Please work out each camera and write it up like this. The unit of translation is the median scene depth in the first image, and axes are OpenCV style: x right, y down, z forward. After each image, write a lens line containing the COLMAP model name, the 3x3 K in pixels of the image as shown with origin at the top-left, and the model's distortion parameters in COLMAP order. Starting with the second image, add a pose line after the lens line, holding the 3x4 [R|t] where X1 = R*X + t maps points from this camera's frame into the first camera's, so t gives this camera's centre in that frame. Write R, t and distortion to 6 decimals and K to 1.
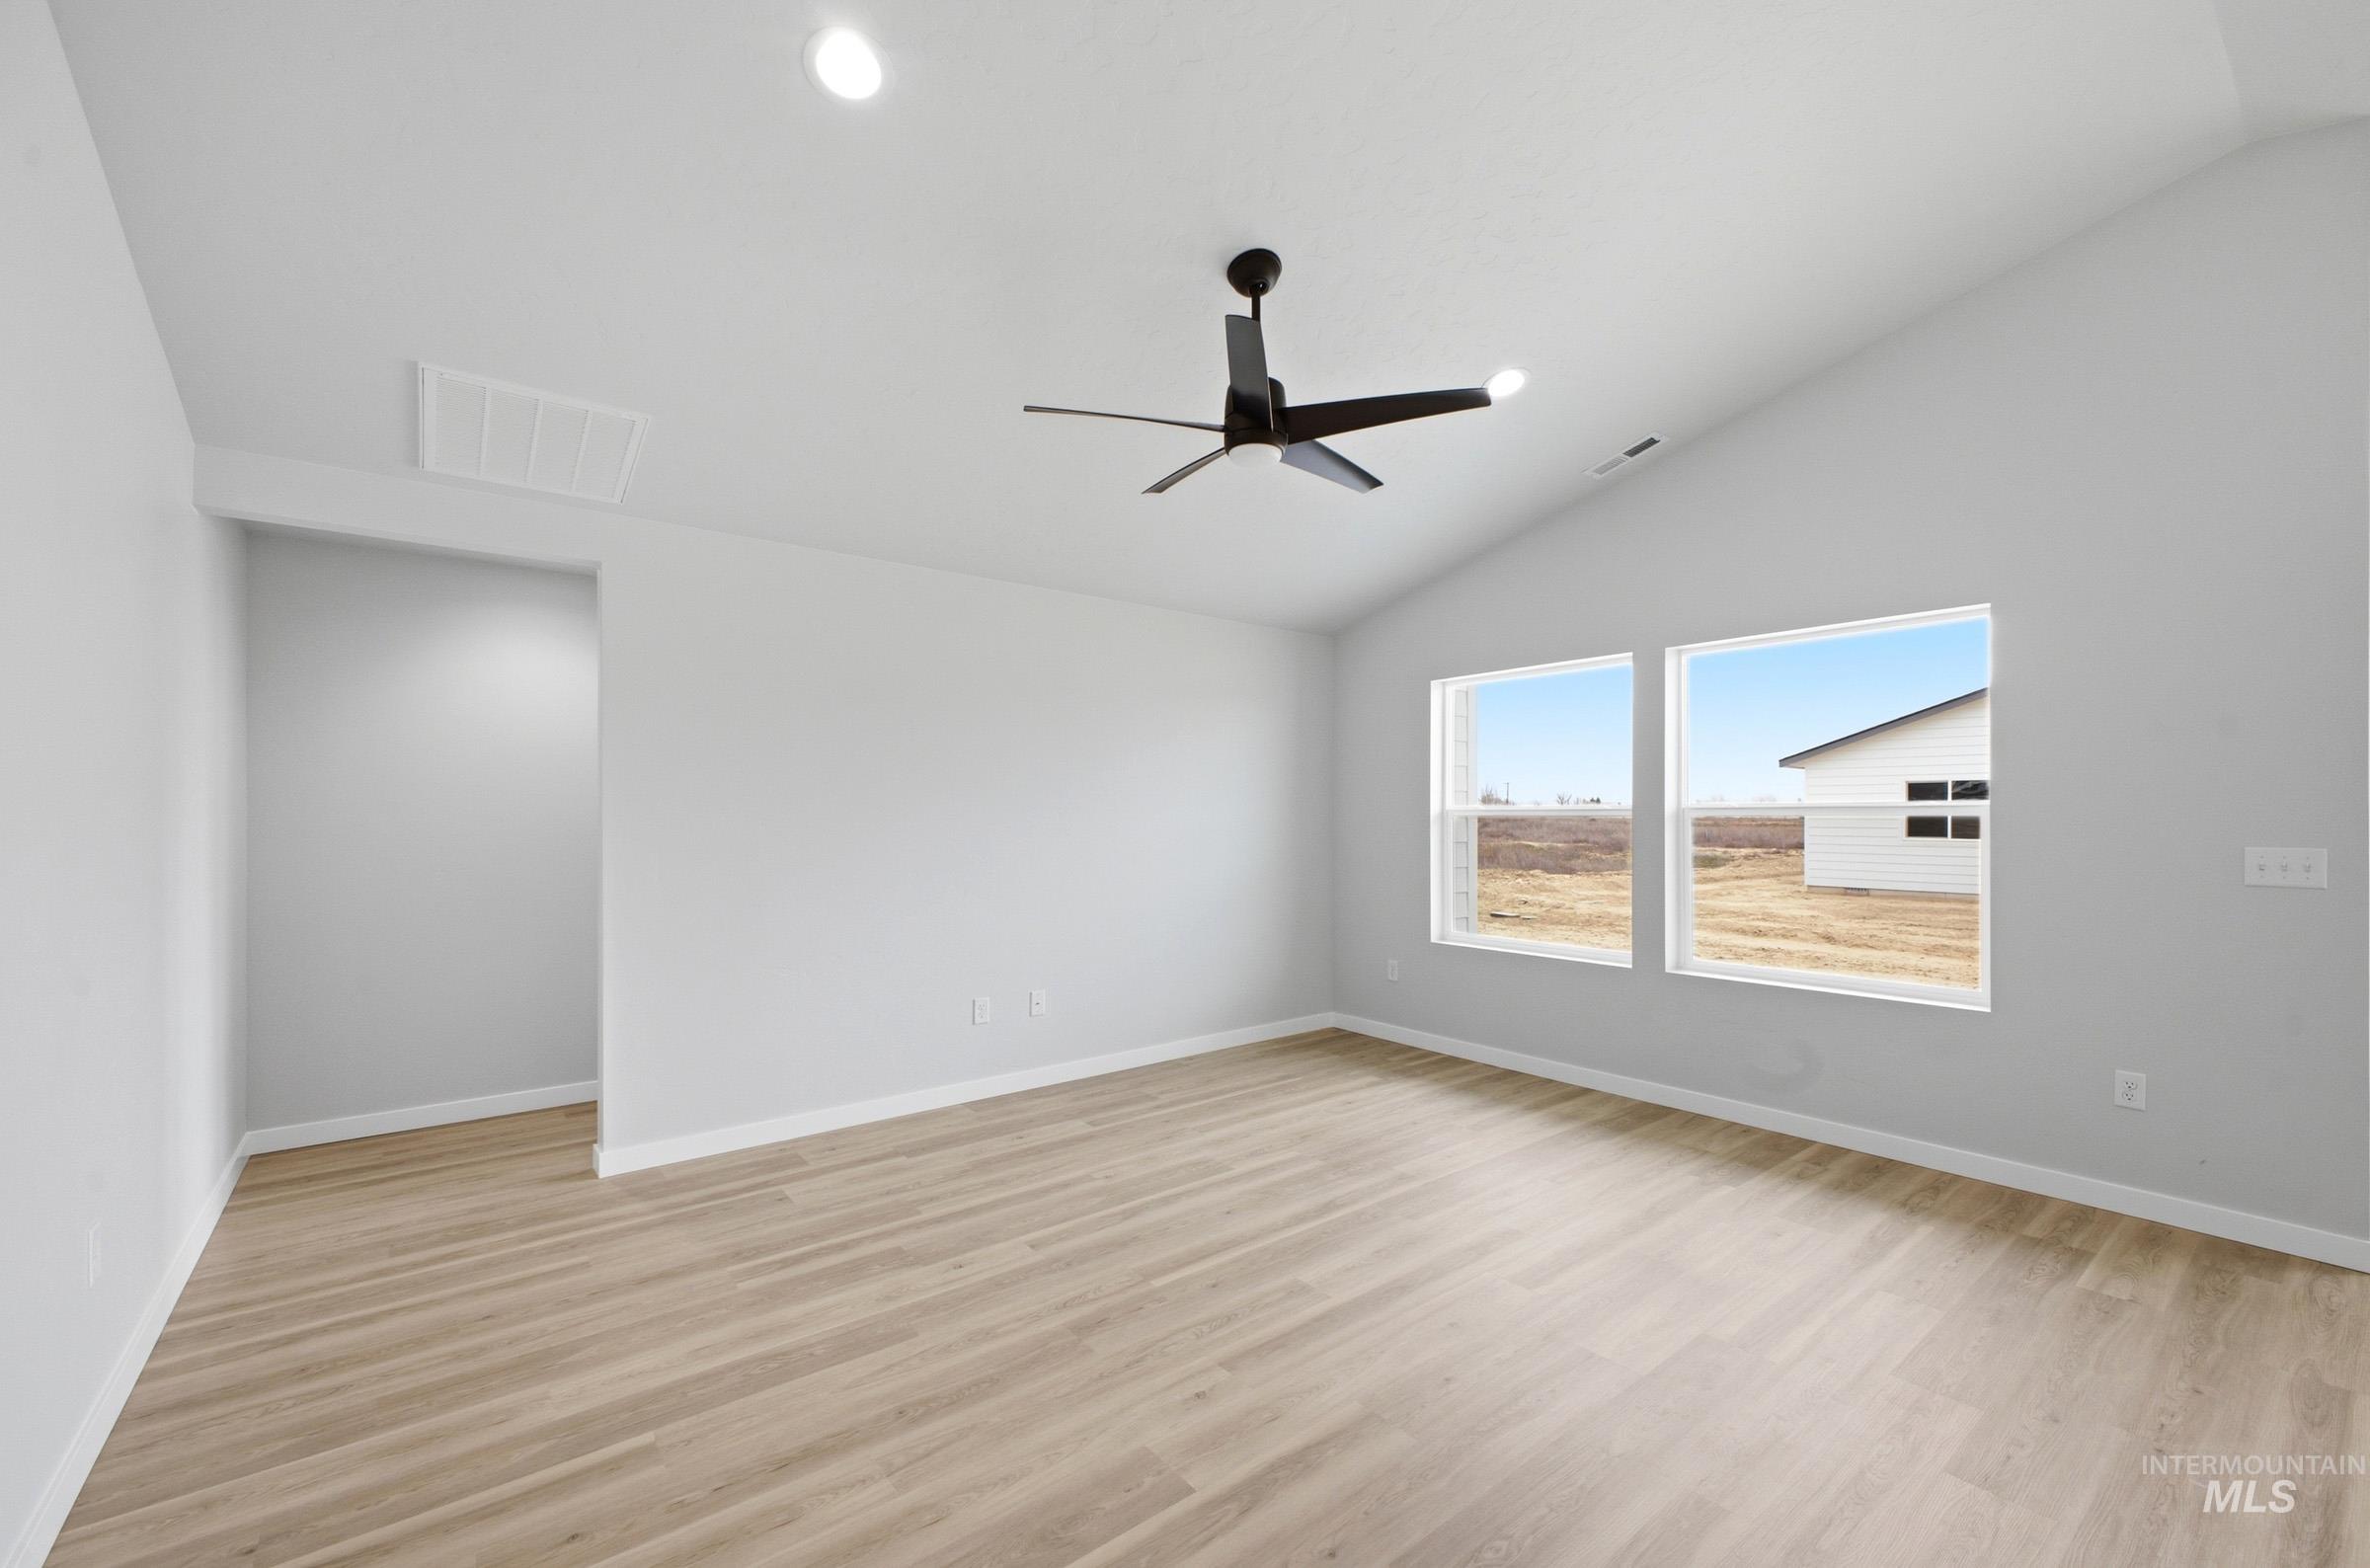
lens RADIAL K [[962.9, 0, 1199.3], [0, 962.9, 791.2], [0, 0, 1]] dist [0.017456, -0.000467]
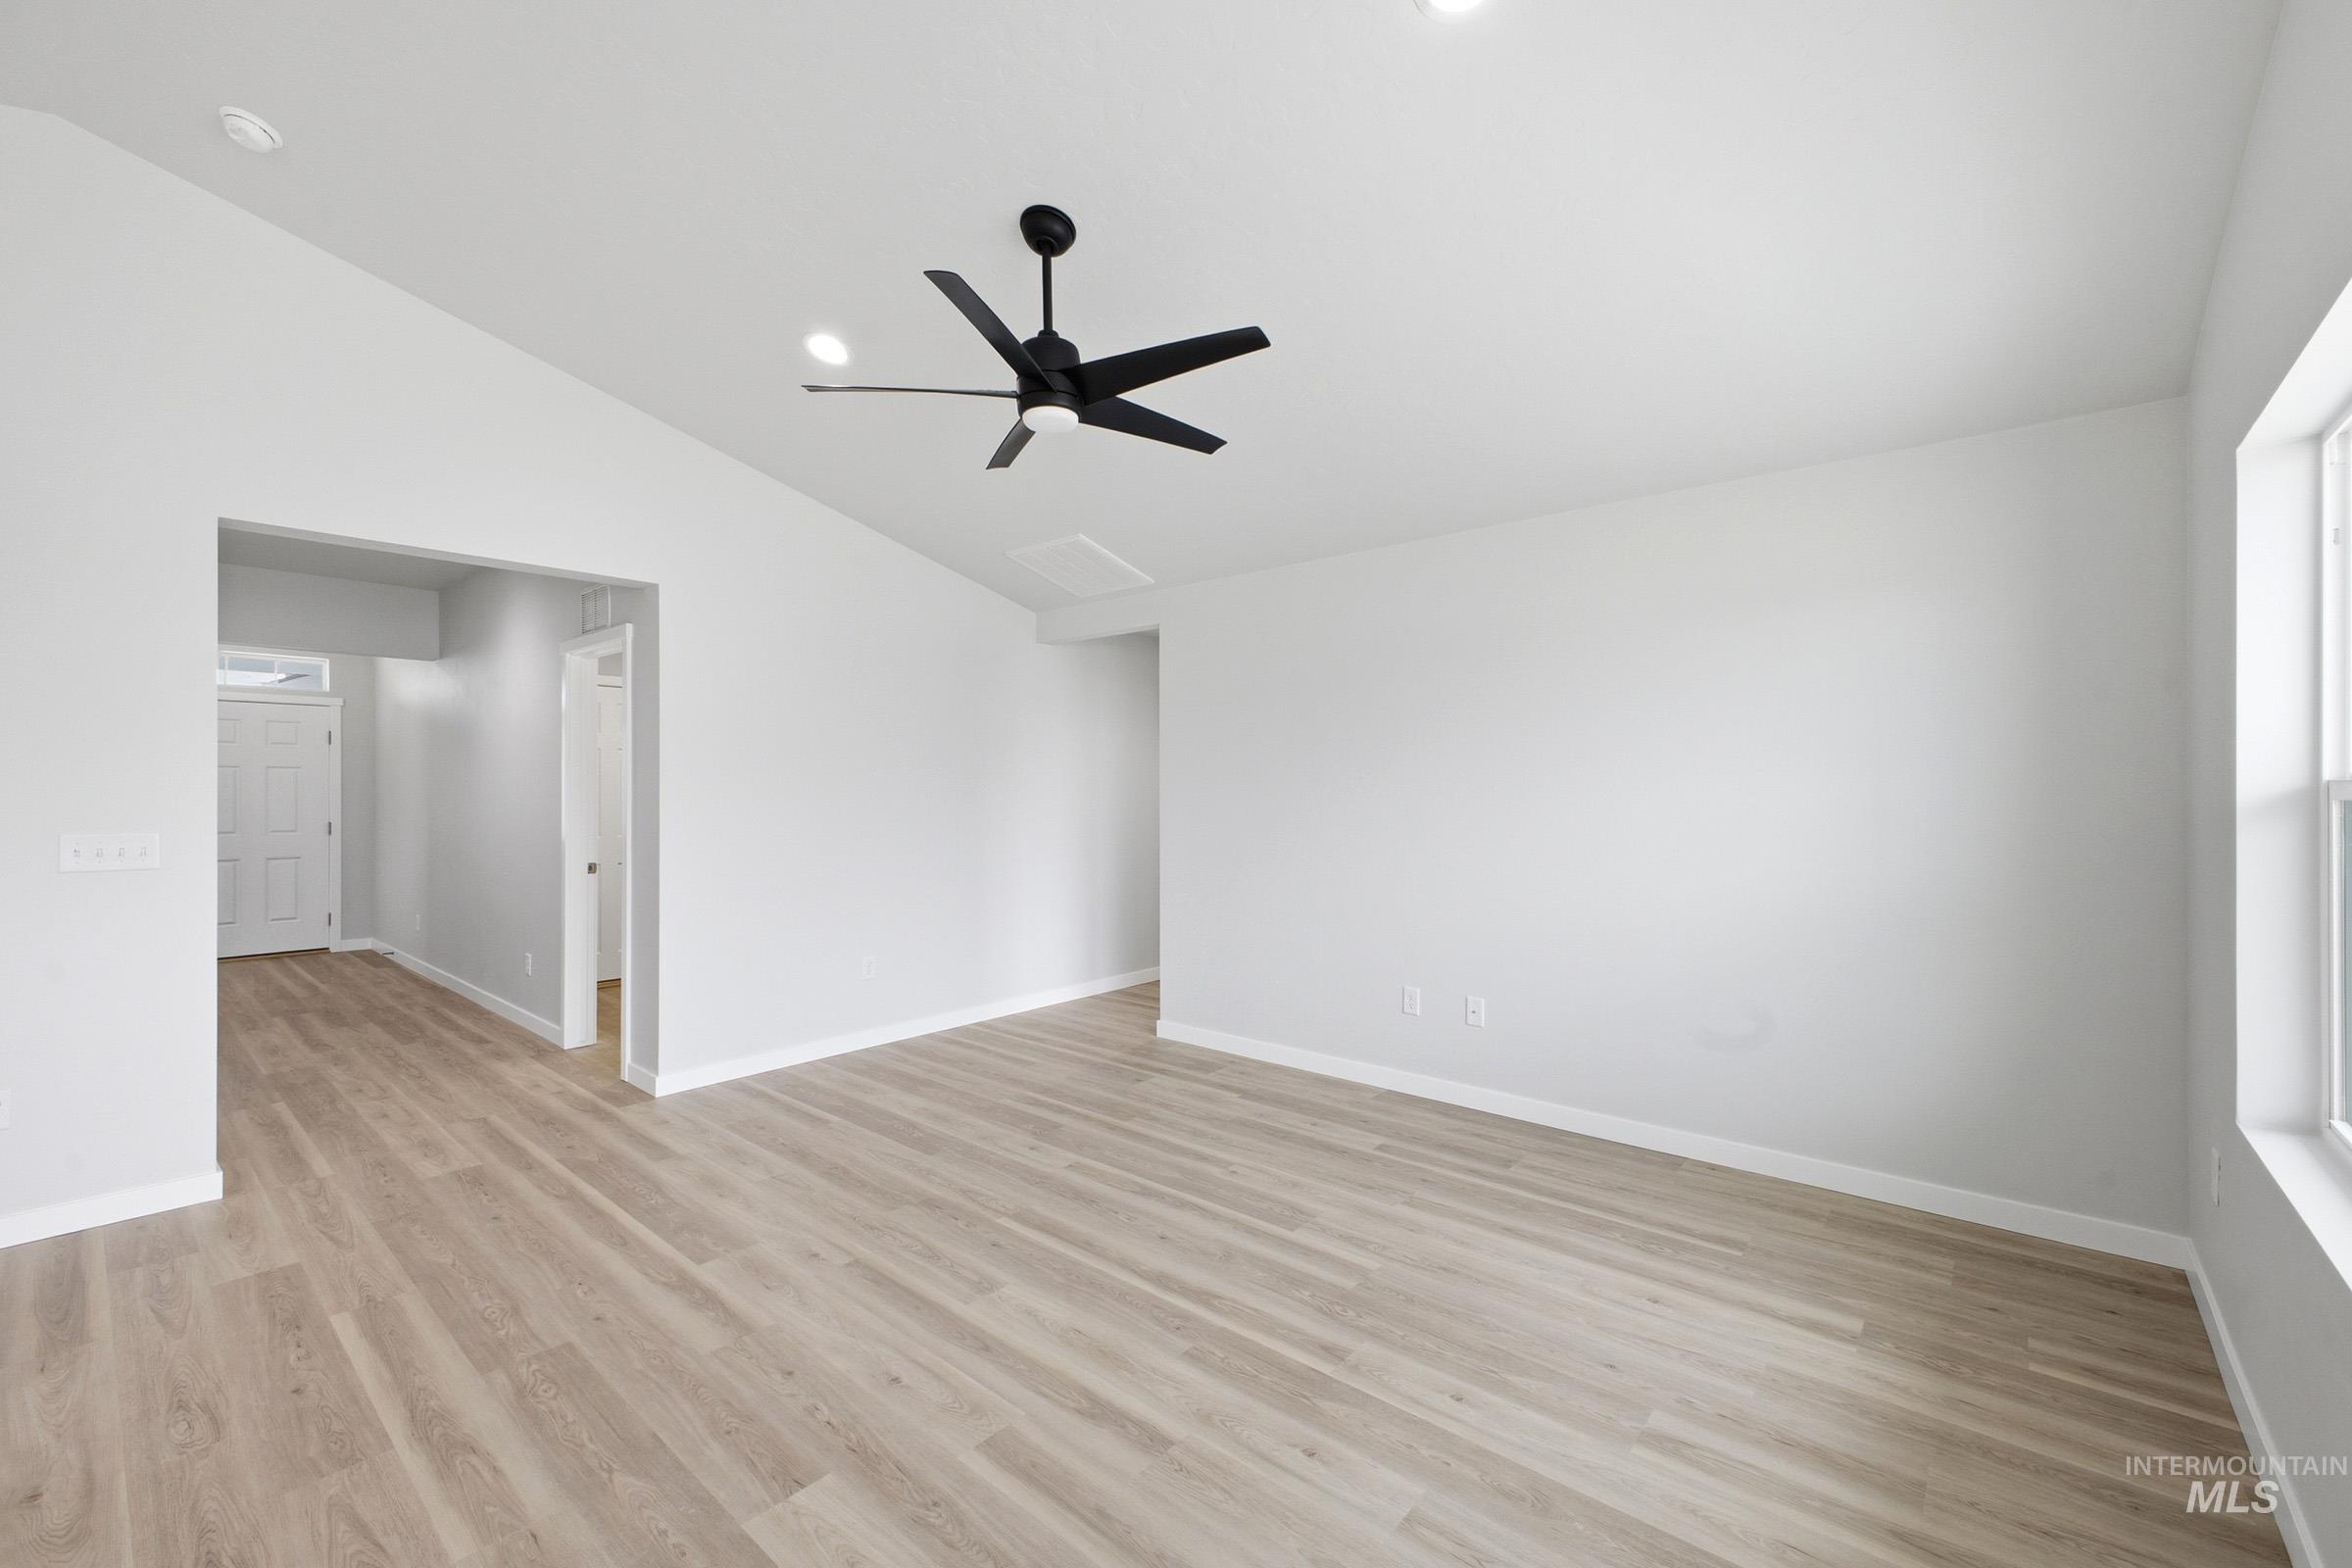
lens RADIAL K [[940.8, 0, 1184.6], [0, 940.8, 780.1], [0, 0, 1]] dist [0.020178, -0.004983]
pose [[0.194970, -0.007264, -0.980782, 0.808396], [0.024001, 0.999708, -0.002633, 0.010191], [0.980516, -0.023026, 0.195088, 0.766868]]
